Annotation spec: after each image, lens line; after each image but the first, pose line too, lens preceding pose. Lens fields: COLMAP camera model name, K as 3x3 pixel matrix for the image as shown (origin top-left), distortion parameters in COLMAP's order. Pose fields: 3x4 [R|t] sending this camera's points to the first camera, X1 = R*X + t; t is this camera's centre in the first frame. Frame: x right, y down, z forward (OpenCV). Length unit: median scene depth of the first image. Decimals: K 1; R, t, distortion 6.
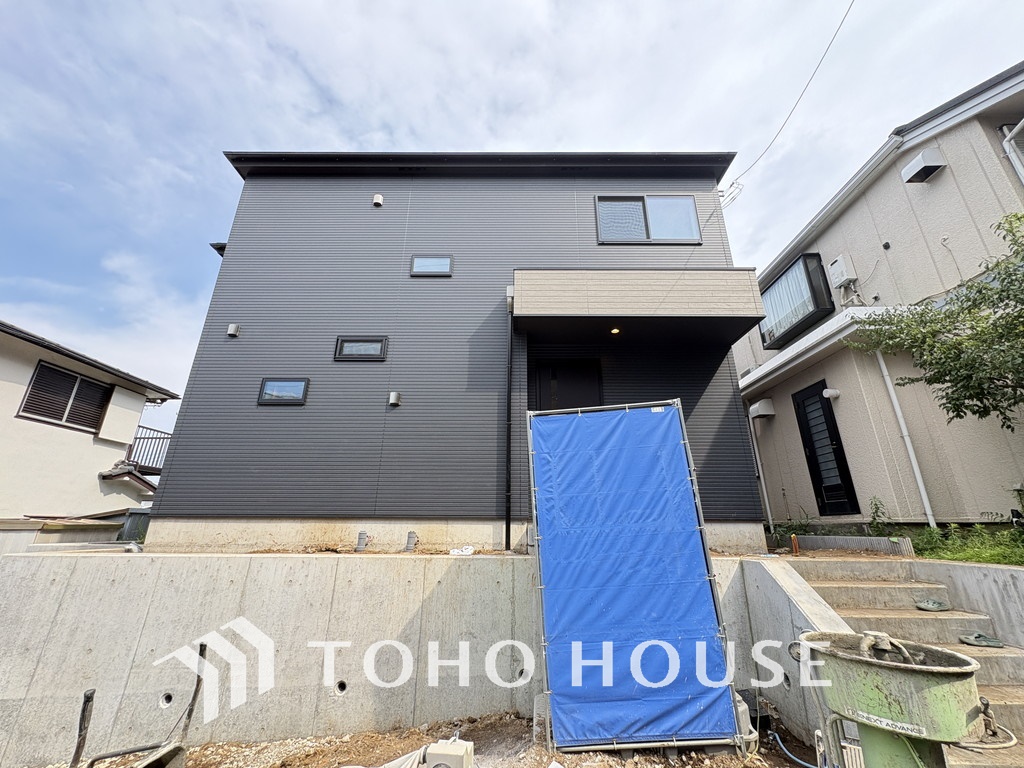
lens RADIAL K [[410.4, 0, 512.1], [0, 410.4, 380.6], [0, 0, 1]] dist [0.000872, -0.000197]
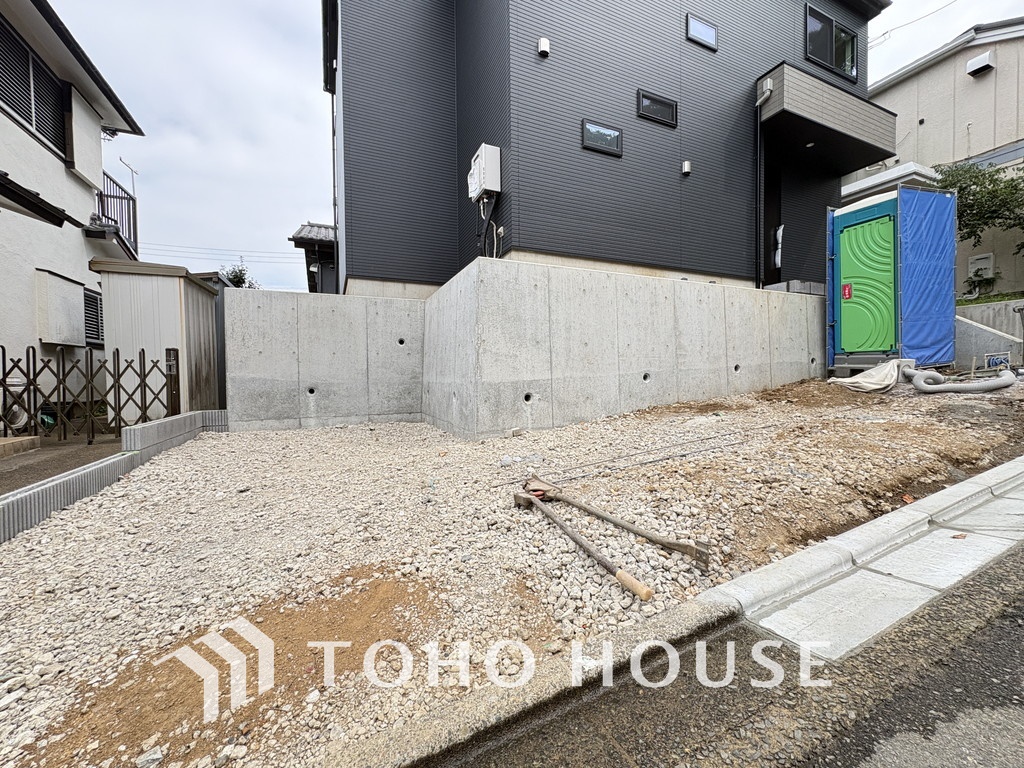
lens RADIAL K [[410.4, 0, 512.3], [0, 410.4, 383.2], [0, 0, 1]] dist [0.000872, -0.000197]
pose [[0.907118, -0.022654, 0.420266, -1.790403], [-0.127354, 0.936964, 0.325392, 0.431437], [-0.401145, -0.348692, 0.847052, 0.067885]]
